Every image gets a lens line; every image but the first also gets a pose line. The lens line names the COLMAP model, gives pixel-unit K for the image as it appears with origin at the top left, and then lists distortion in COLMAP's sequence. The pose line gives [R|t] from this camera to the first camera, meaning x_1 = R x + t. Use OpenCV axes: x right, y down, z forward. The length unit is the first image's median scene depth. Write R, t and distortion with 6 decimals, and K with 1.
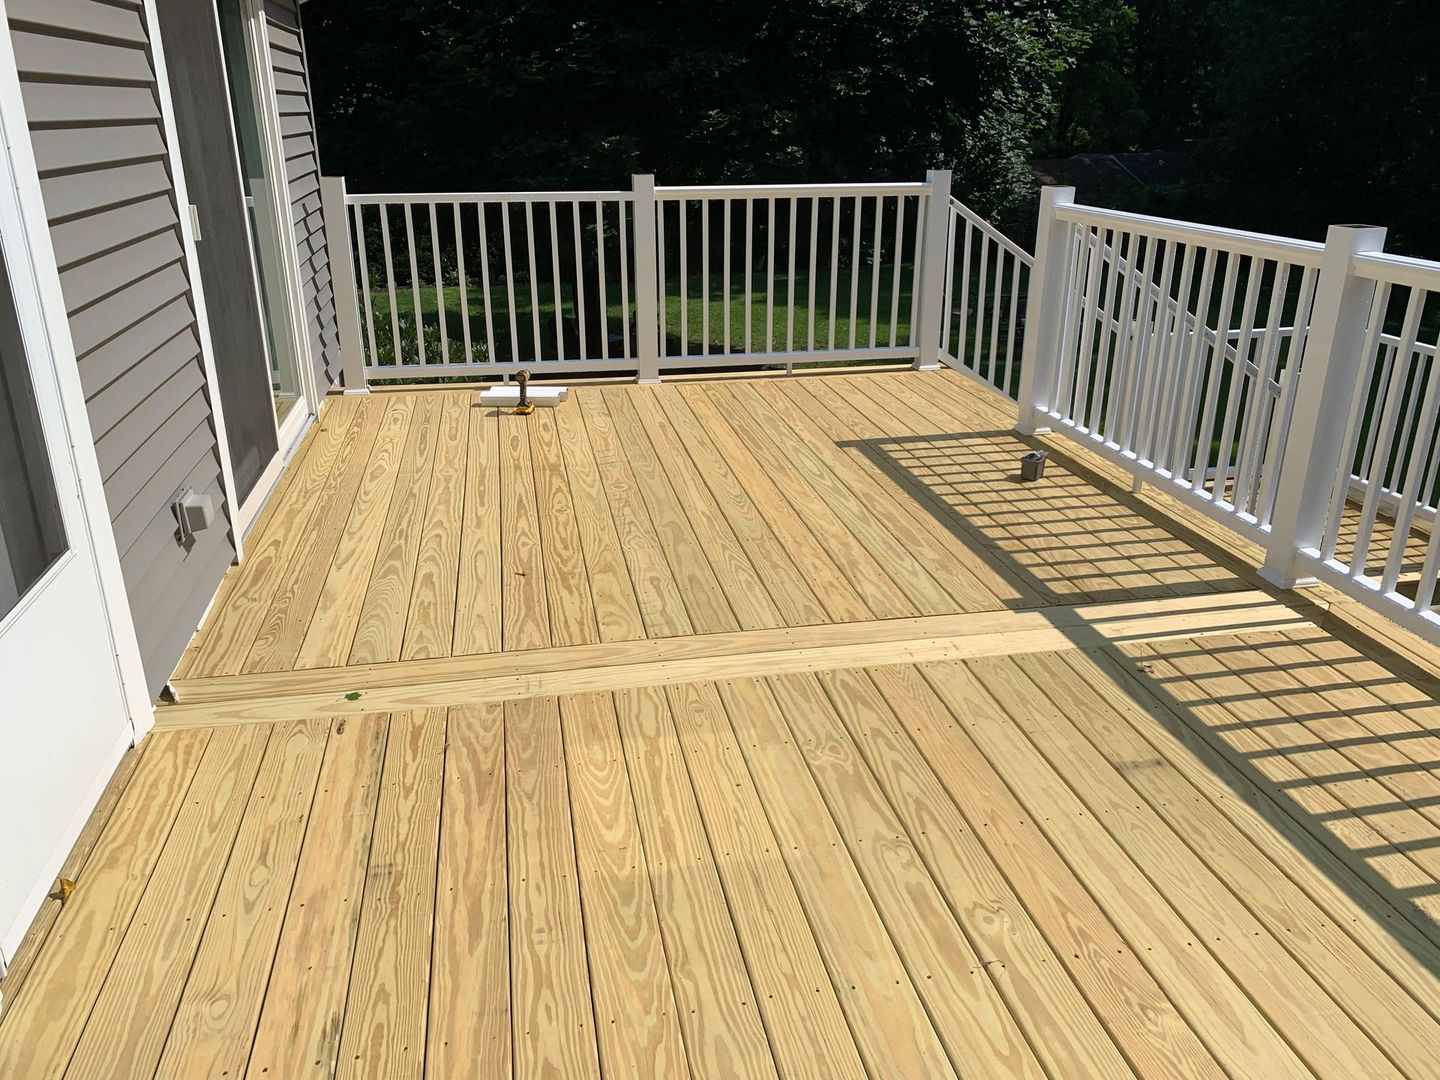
lens RADIAL K [[1113.1, 0, 720.0], [0, 1113.1, 540.0], [0, 0, 1]] dist [-0.000091, -0.002445]
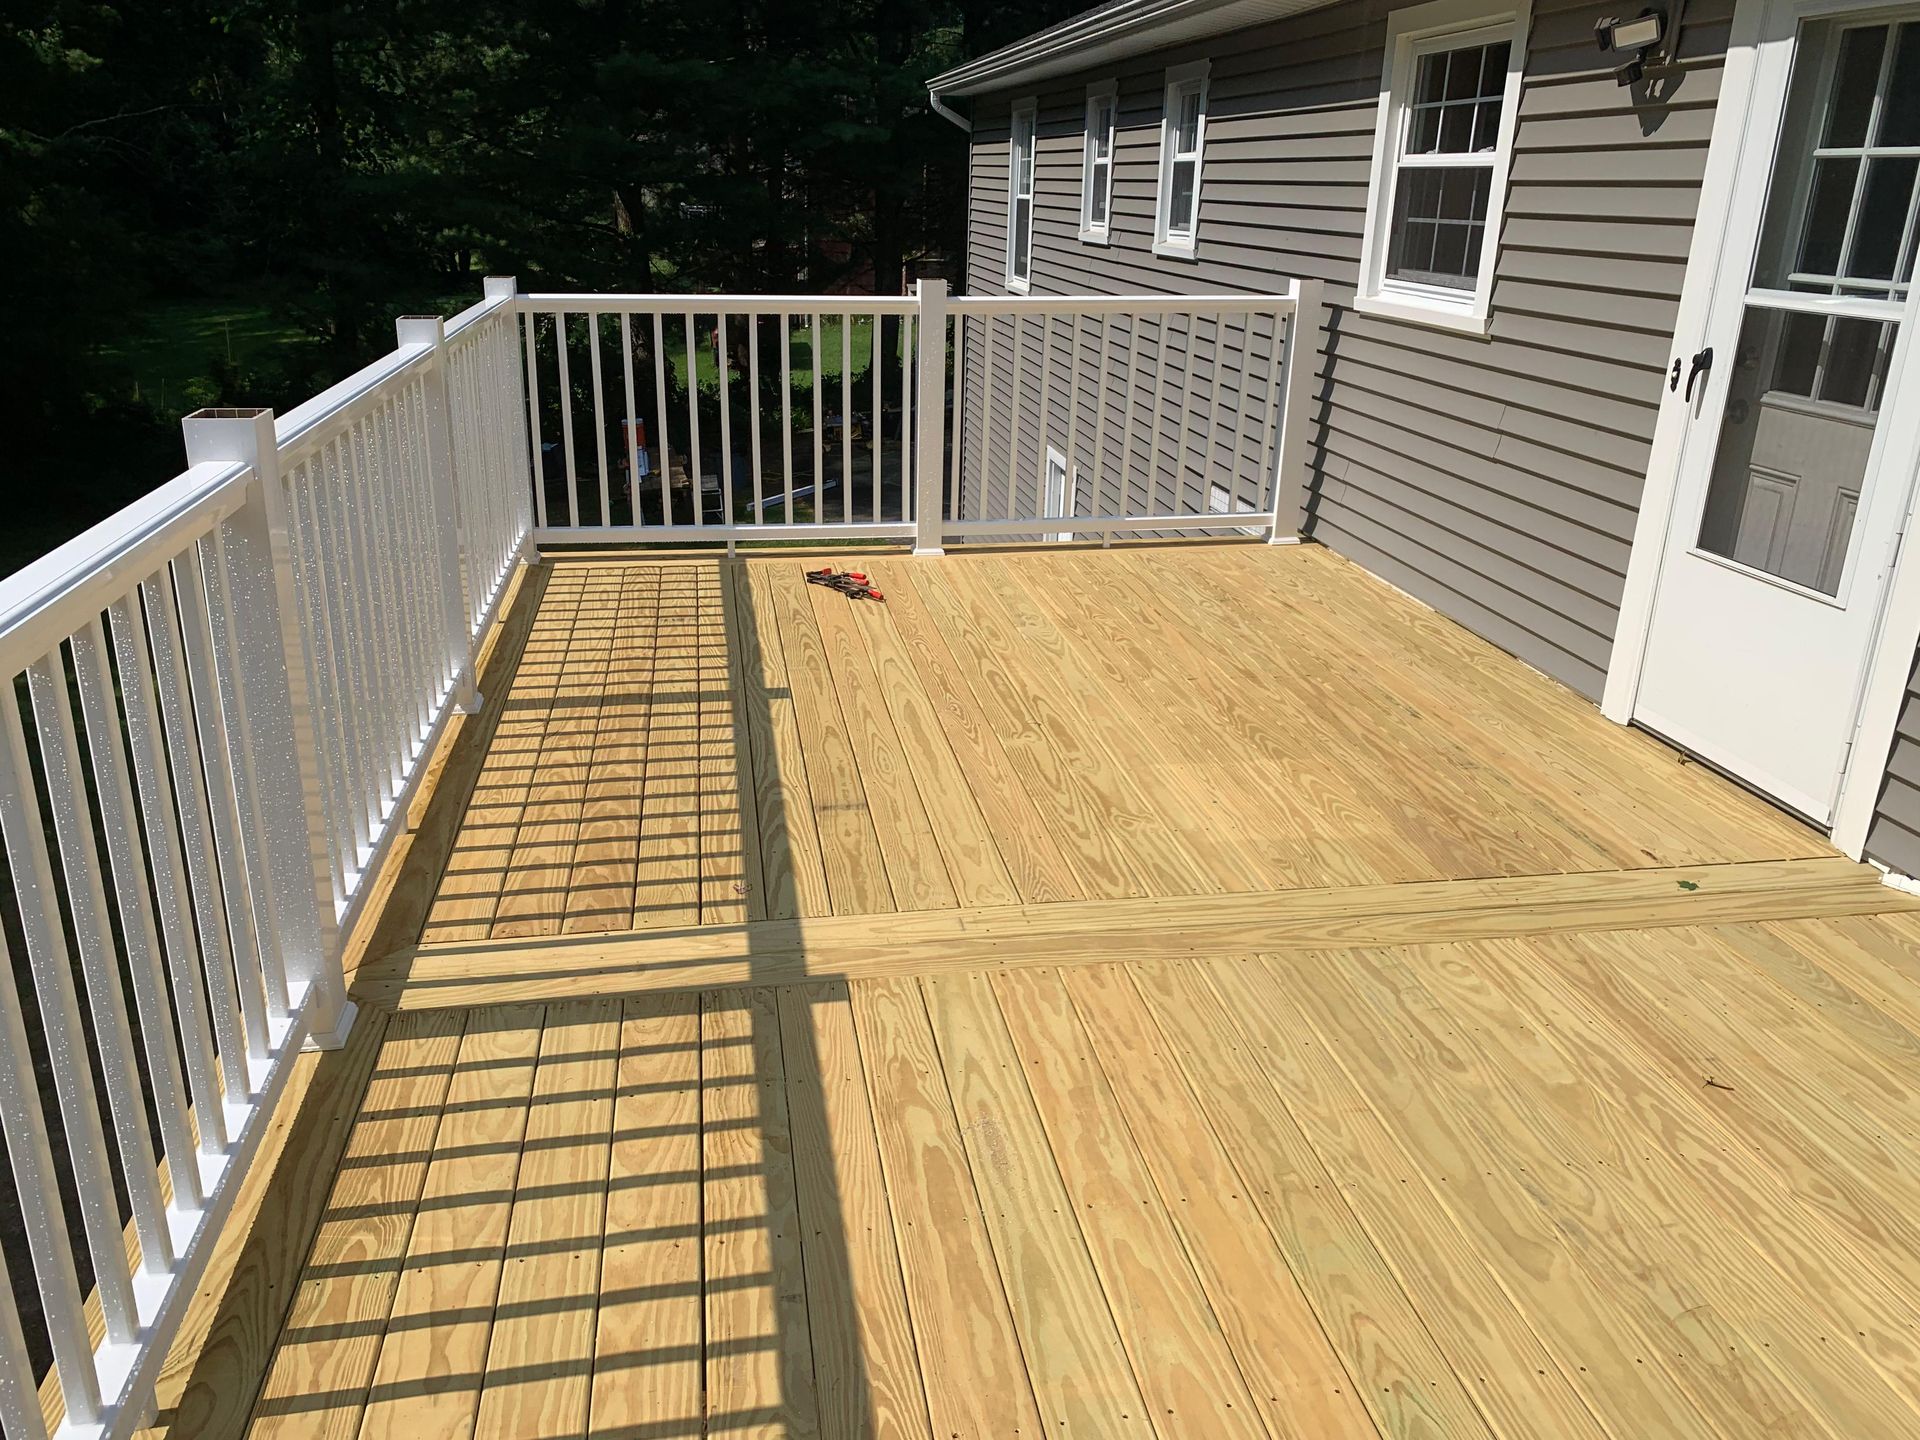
lens RADIAL K [[1484.2, 0, 960.0], [0, 1484.2, 720.0], [0, 0, 1]] dist [-0.000091, -0.002445]
pose [[-0.999375, -0.031355, 0.016340, 0.184122], [-0.012827, 0.752178, 0.658835, -0.611417], [-0.032948, 0.658213, -0.752110, 1.525760]]
